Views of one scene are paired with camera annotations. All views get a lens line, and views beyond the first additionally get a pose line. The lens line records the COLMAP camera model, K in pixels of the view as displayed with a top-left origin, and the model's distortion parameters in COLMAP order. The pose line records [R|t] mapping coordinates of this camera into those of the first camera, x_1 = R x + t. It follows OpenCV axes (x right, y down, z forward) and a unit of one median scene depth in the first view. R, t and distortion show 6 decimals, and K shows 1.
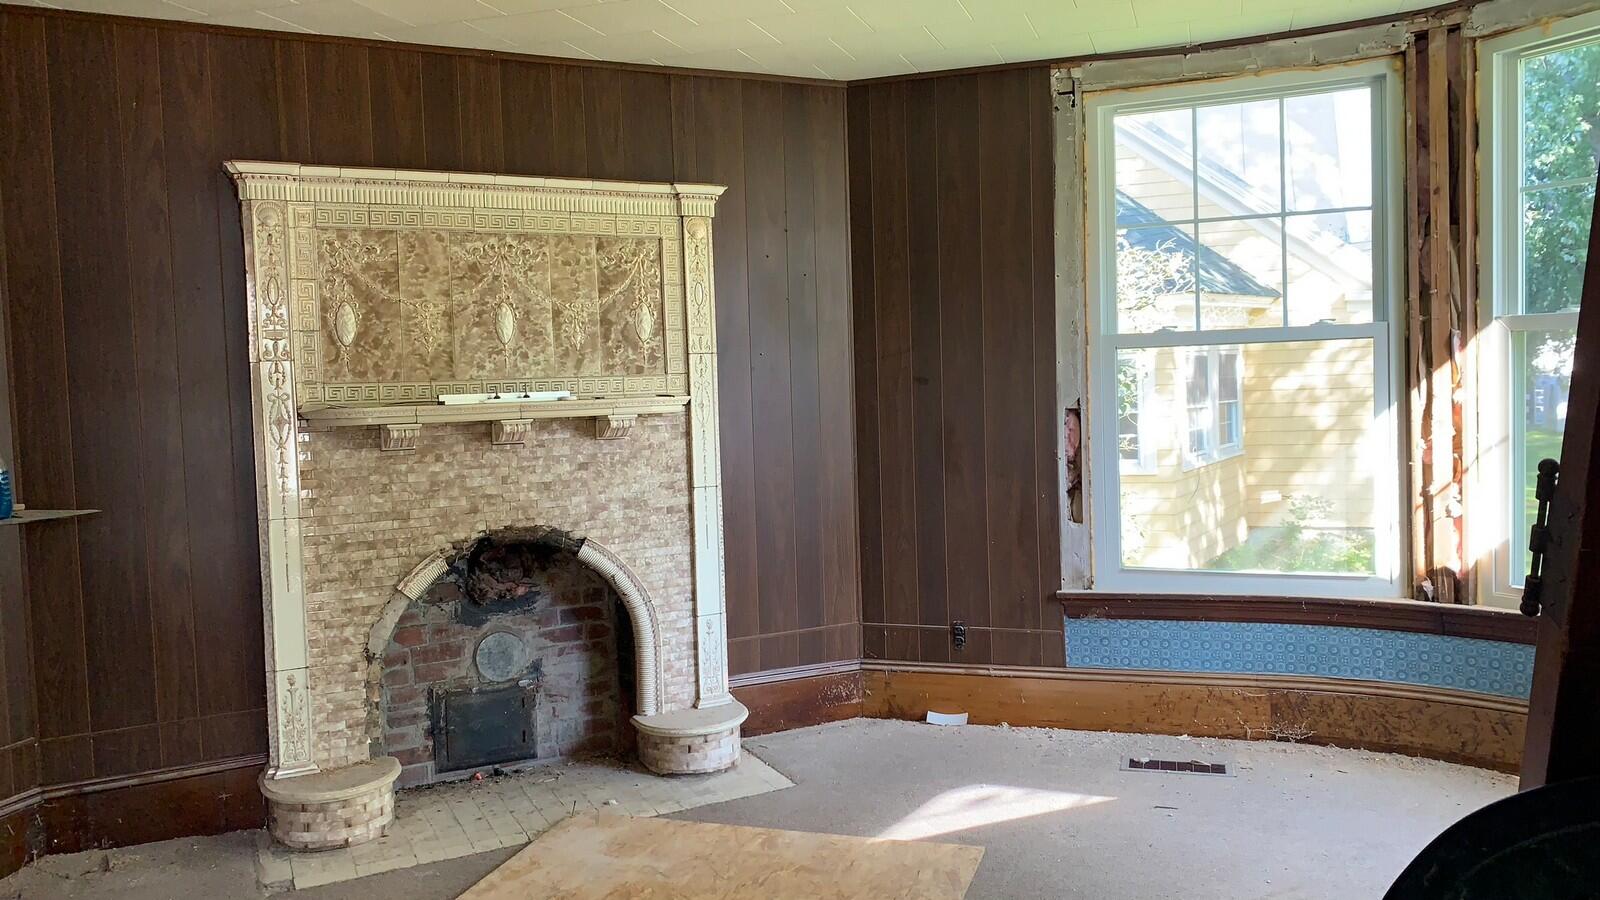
lens RADIAL K [[1193.0, 0, 909.8], [0, 1193.0, 430.6], [0, 0, 1]] dist [0.132920, -0.297584]
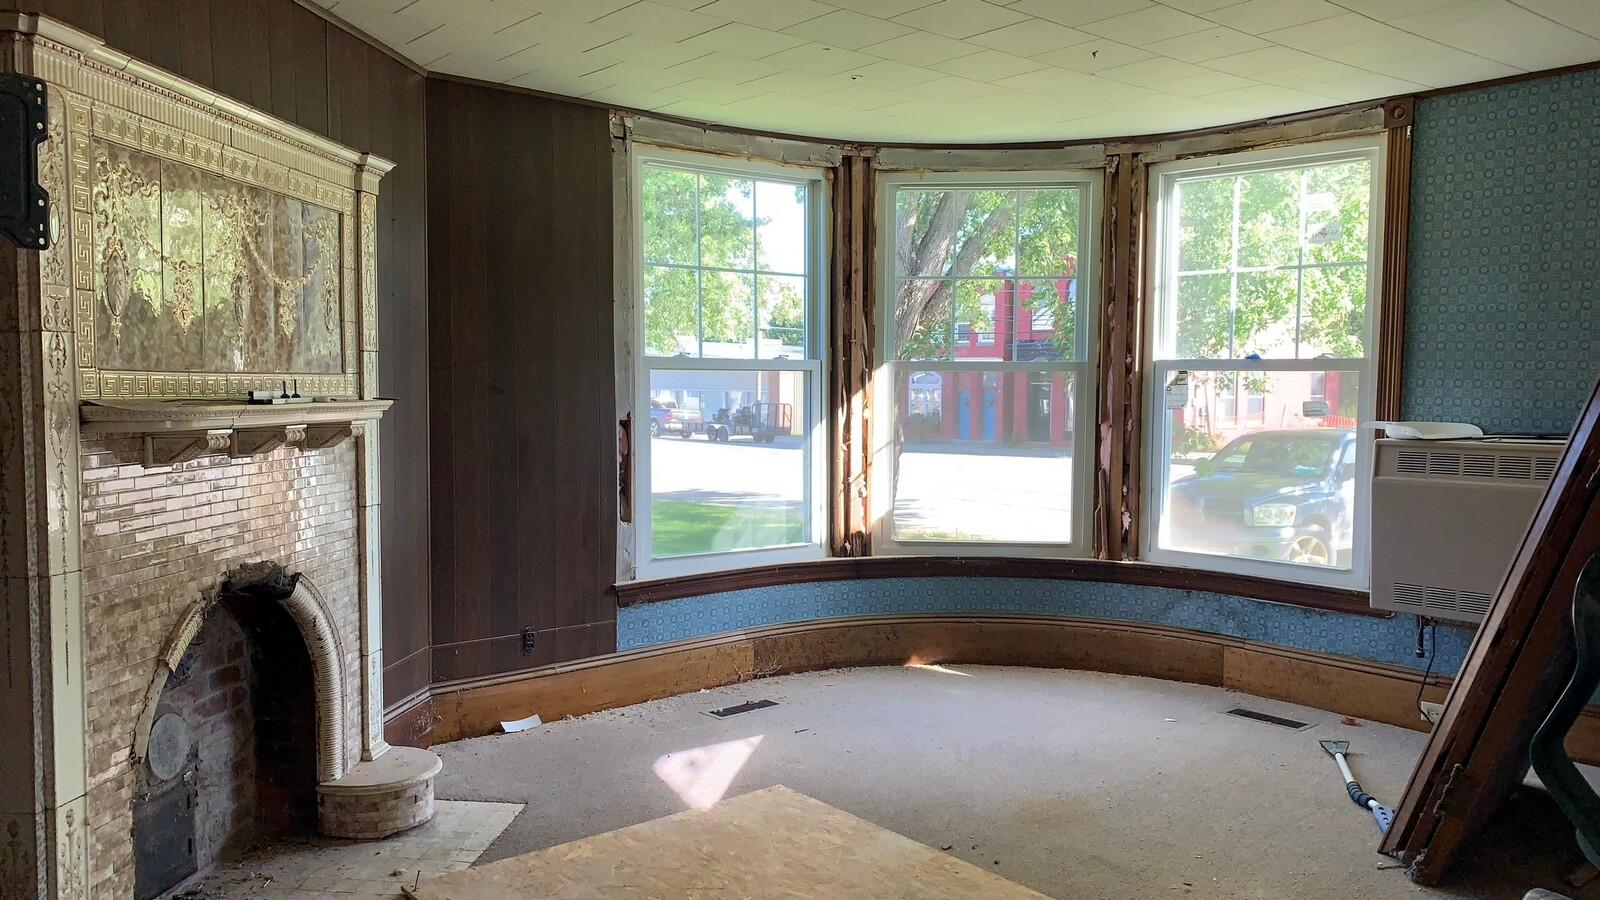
lens RADIAL K [[1166.3, 0, 800.0], [0, 1166.3, 450.0], [0, 0, 1]] dist [0.129650, -0.185957]
pose [[0.556322, -0.011168, 0.830892, -0.743379], [0.013959, 0.999894, 0.004094, 0.008097], [-0.830849, 0.009321, 0.556419, 0.276244]]
